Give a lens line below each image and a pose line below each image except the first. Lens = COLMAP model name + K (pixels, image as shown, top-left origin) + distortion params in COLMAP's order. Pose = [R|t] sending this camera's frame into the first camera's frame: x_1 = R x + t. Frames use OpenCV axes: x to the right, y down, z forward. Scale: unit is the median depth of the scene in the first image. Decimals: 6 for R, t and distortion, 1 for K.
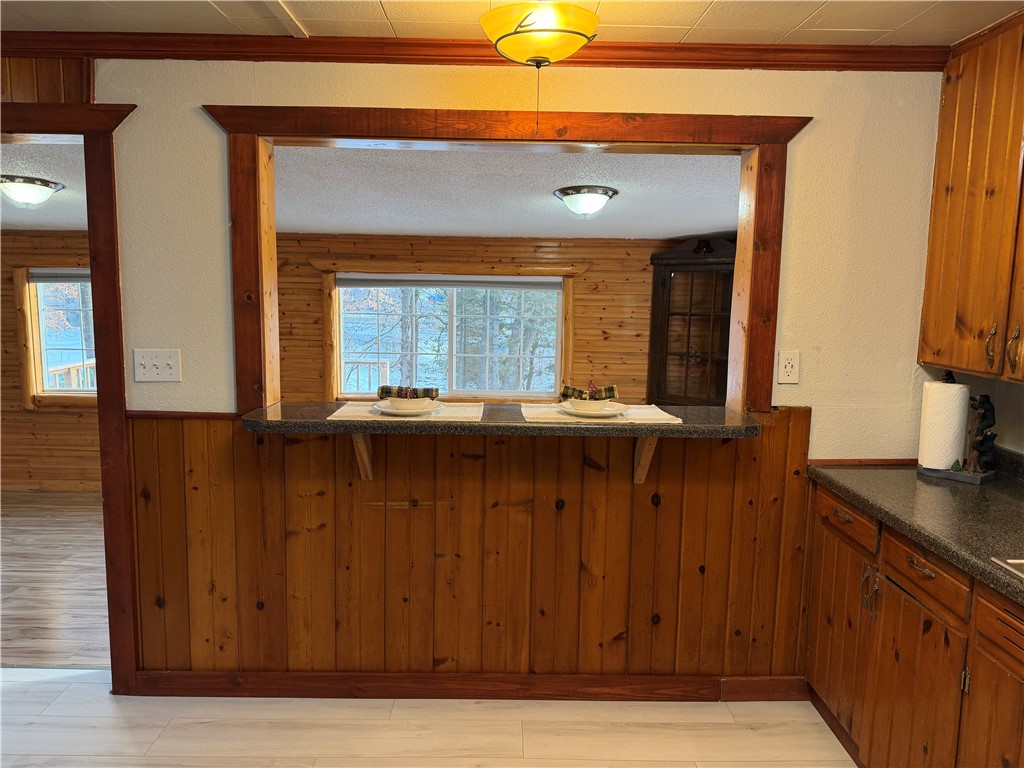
lens RADIAL K [[713.3, 0, 509.7], [0, 713.3, 383.4], [0, 0, 1]] dist [0.076096, -0.103050]
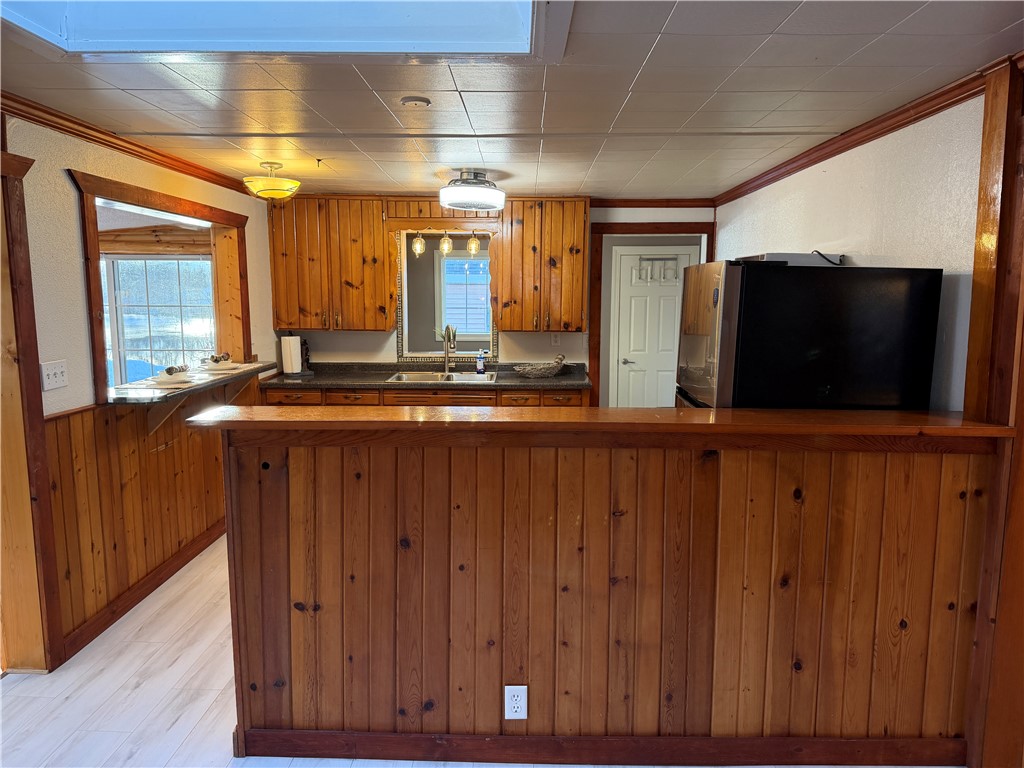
lens RADIAL K [[713.3, 0, 512.3], [0, 713.3, 392.0], [0, 0, 1]] dist [0.076096, -0.103050]
pose [[0.027097, -0.154334, 0.987647, -1.589509], [0.128278, 0.980378, 0.149678, -0.075549], [-0.991368, 0.122637, 0.046363, 0.182744]]
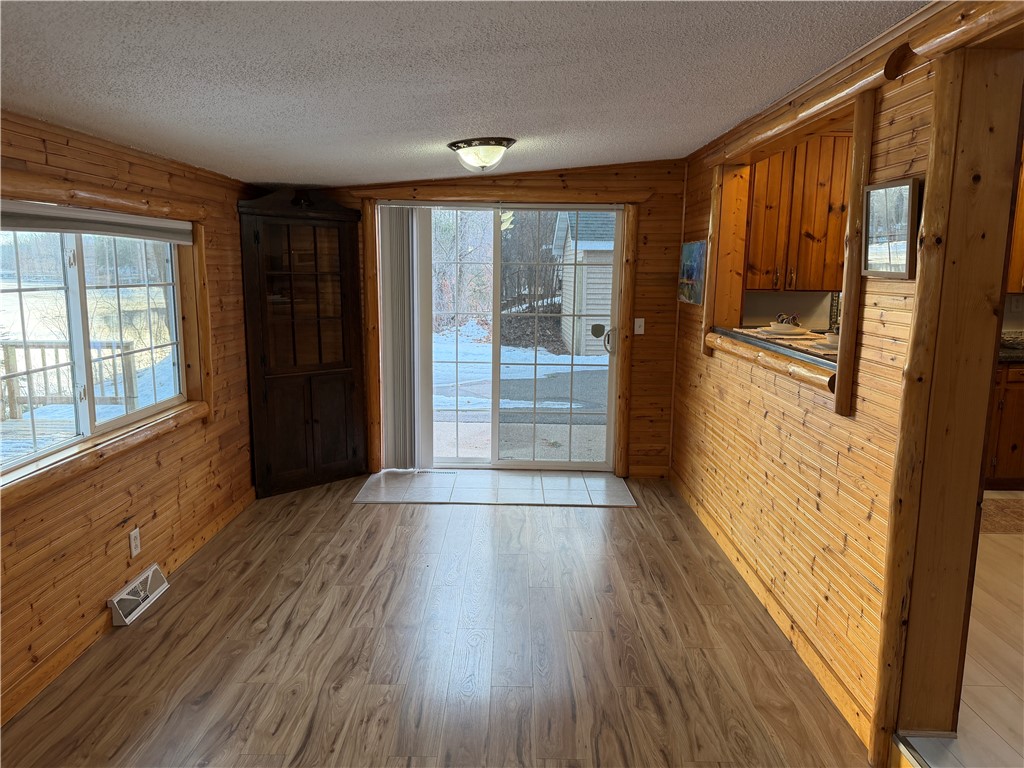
lens RADIAL K [[713.3, 0, 508.0], [0, 713.3, 384.7], [0, 0, 1]] dist [0.076096, -0.103050]
pose [[0.016889, -0.178161, 0.983856, -1.315597], [0.118133, 0.977460, 0.174975, -0.175541], [-0.992854, 0.113271, 0.037555, 1.447218]]
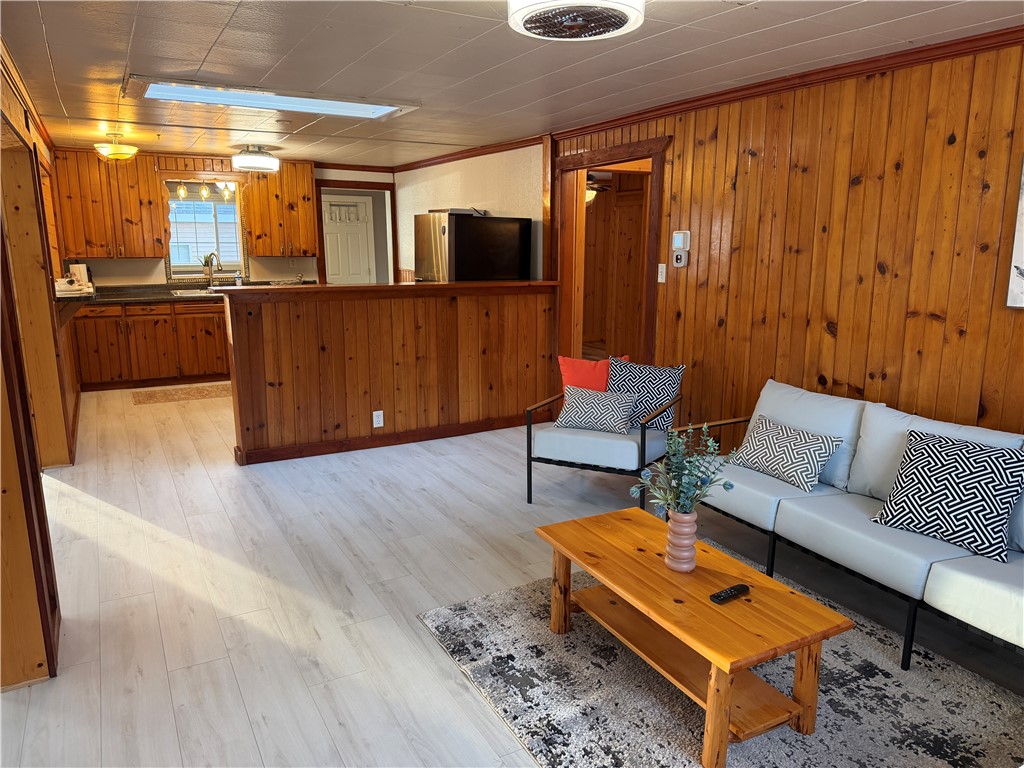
lens RADIAL K [[713.3, 0, 509.1], [0, 713.3, 386.5], [0, 0, 1]] dist [0.076096, -0.103050]
pose [[-0.478569, -0.198629, 0.855288, -2.596085], [0.103942, 0.954412, 0.279809, -0.151526], [-0.871876, 0.222808, -0.436106, 0.800422]]
